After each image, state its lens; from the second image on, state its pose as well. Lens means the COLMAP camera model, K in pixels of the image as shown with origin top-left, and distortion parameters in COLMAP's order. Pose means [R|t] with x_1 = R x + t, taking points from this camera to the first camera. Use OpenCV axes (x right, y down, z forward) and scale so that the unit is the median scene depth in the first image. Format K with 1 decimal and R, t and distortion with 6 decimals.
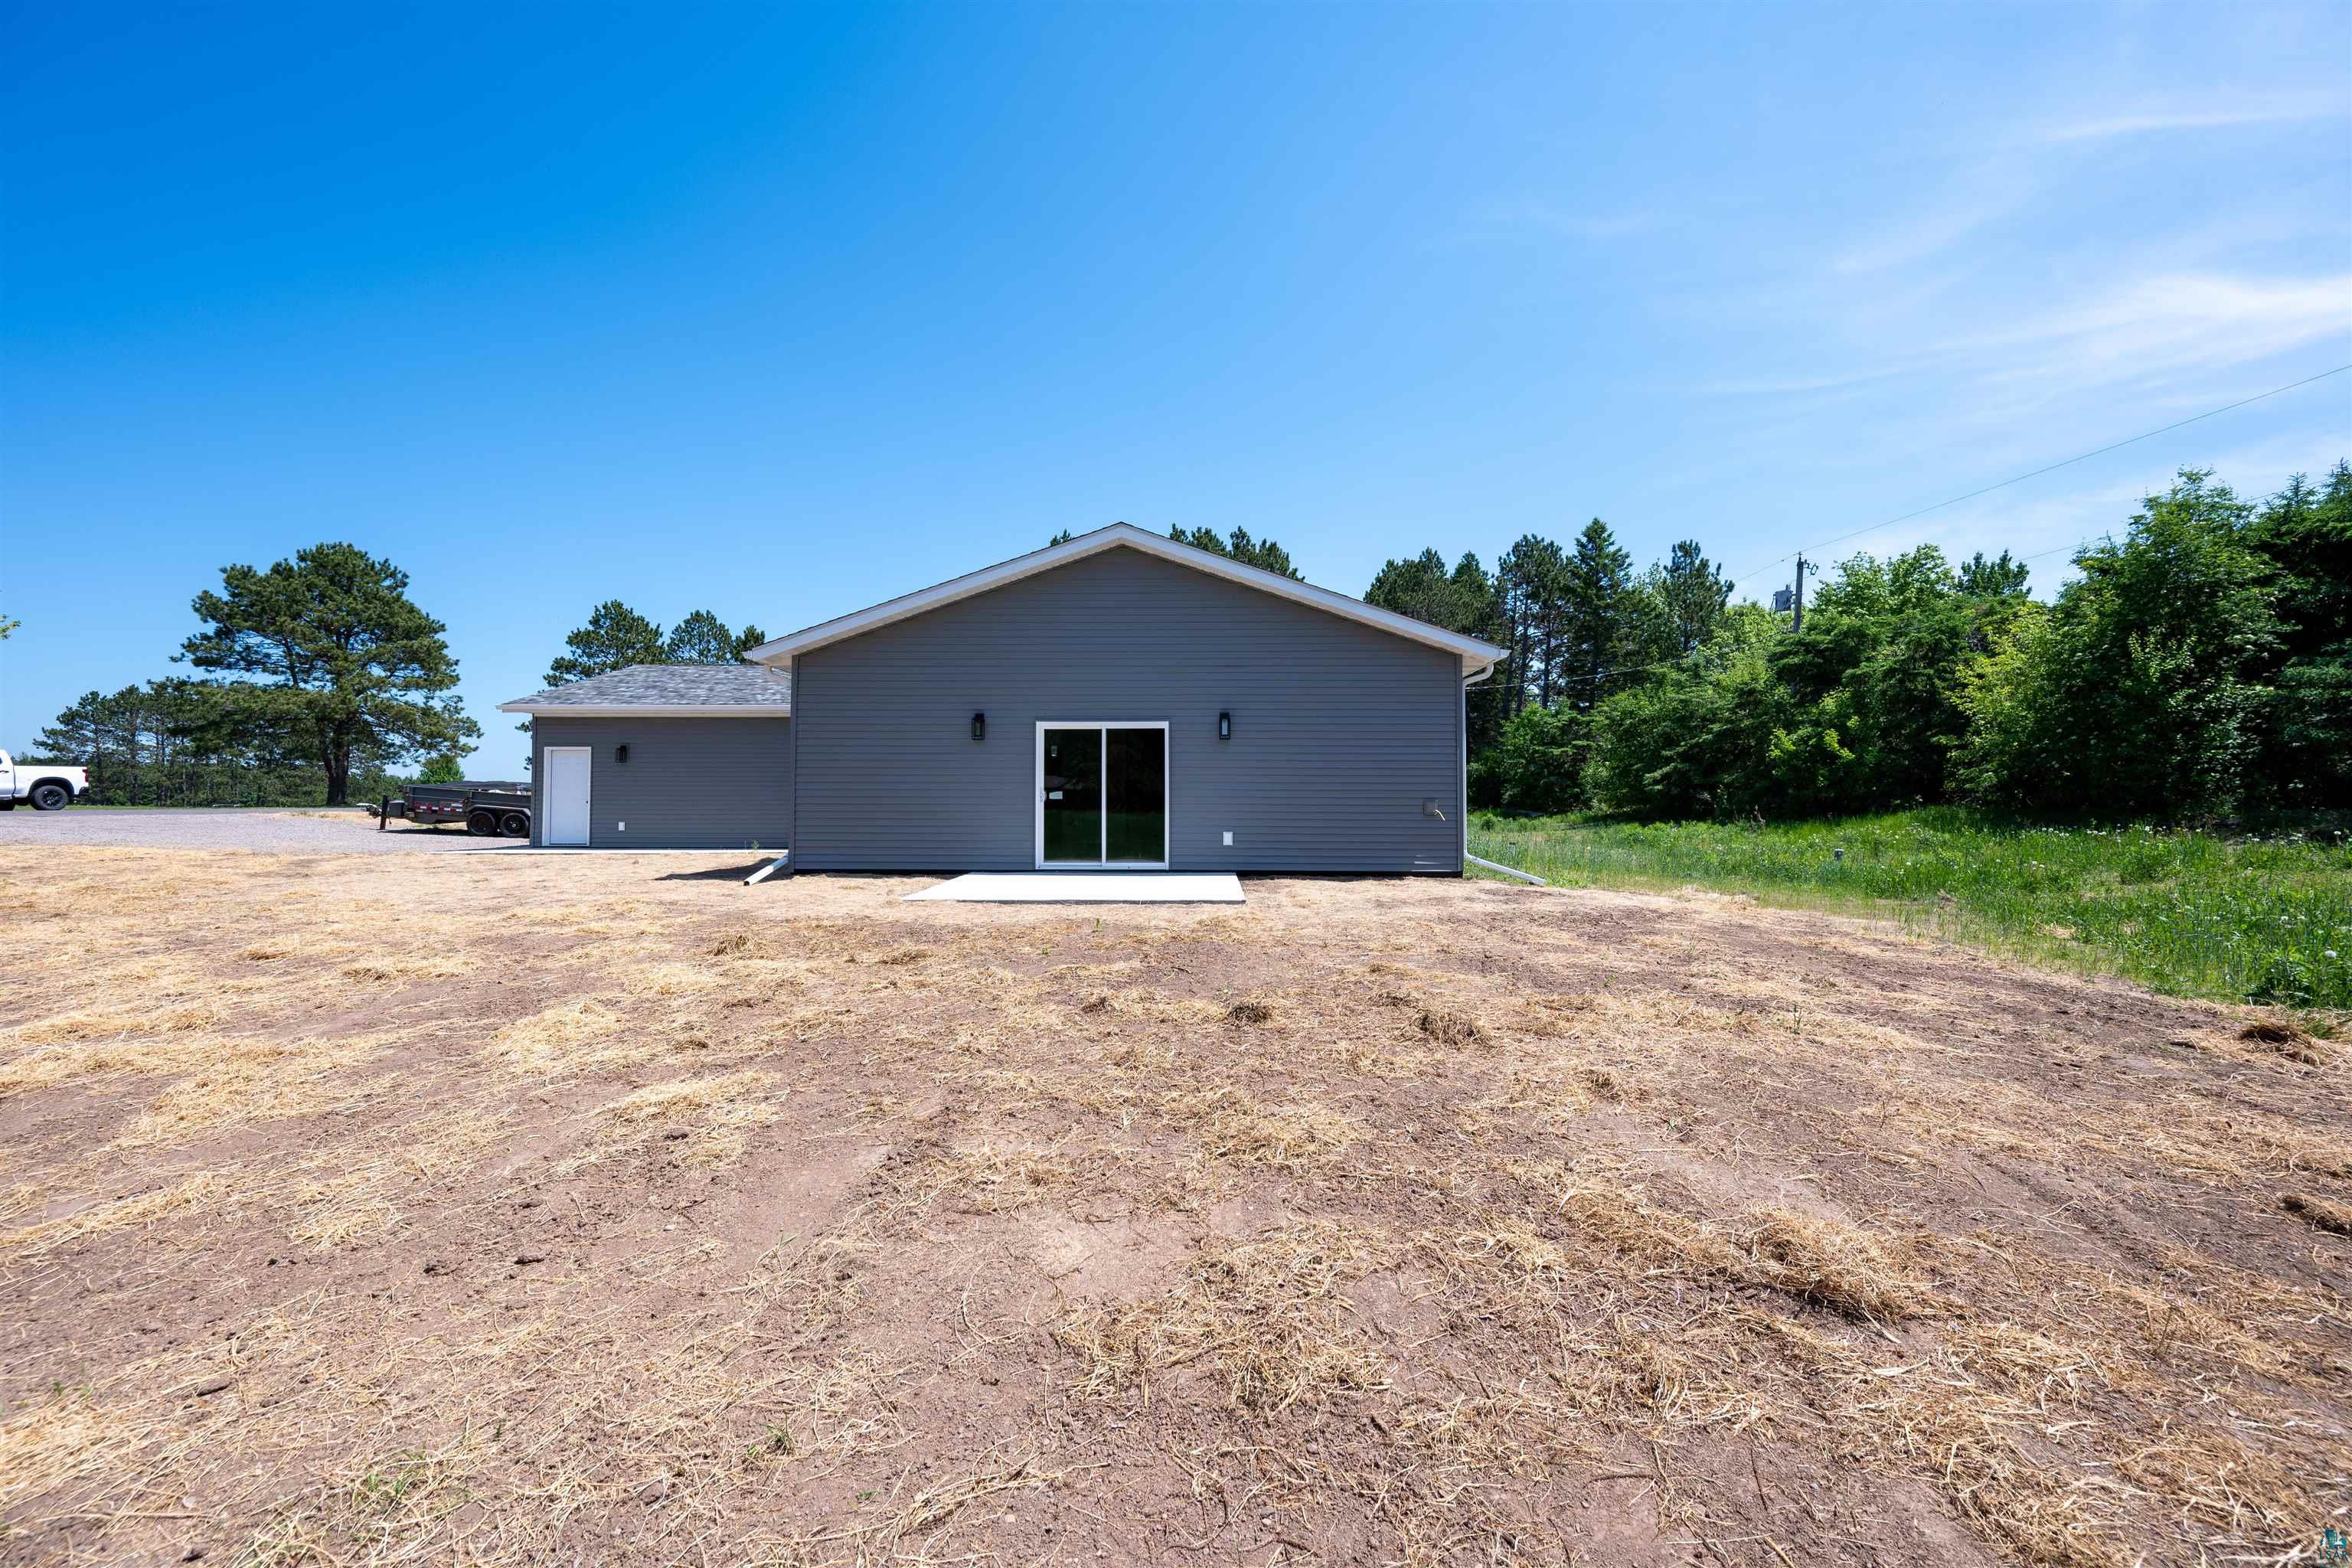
lens RADIAL K [[925.5, 0, 1170.3], [0, 925.5, 778.1], [0, 0, 1]] dist [-0.000779, -0.000324]
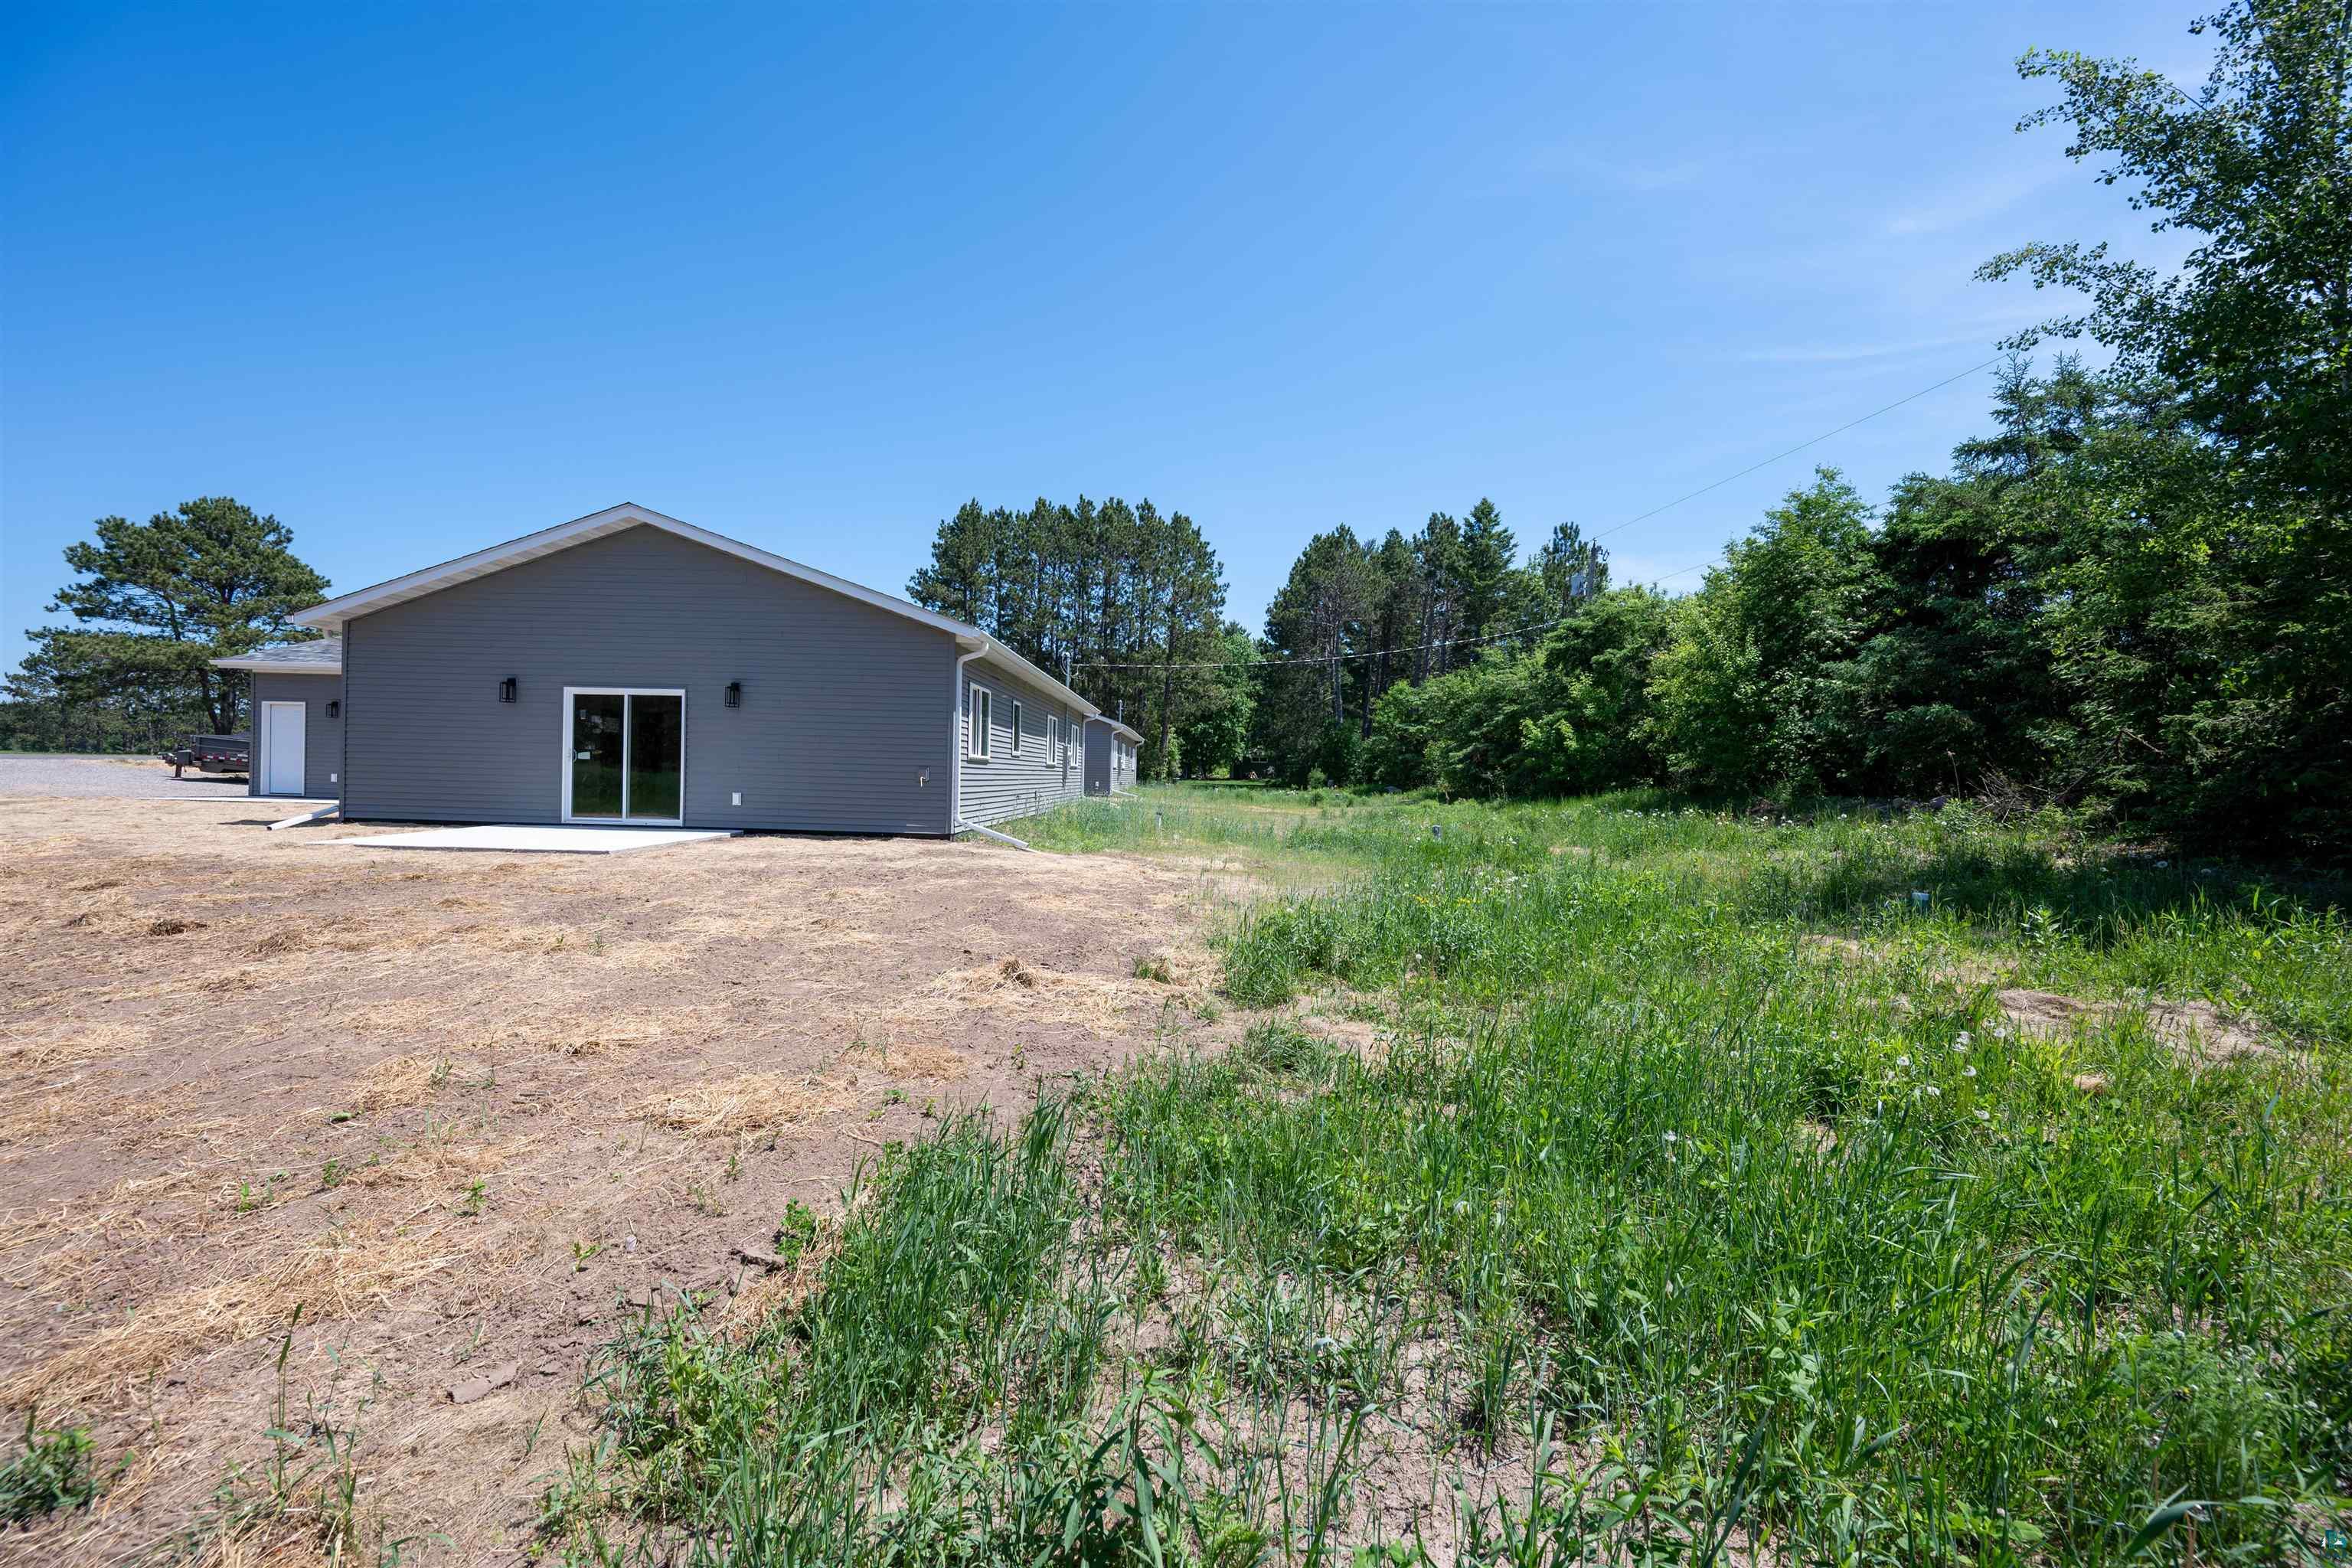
lens RADIAL K [[925.5, 0, 1178.3], [0, 925.5, 792.5], [0, 0, 1]] dist [-0.000779, -0.000324]
pose [[0.999695, 0.023509, -0.007592, 0.197129], [-0.023128, 0.998636, 0.046820, -0.001578], [0.008683, -0.046630, 0.998874, -0.026911]]
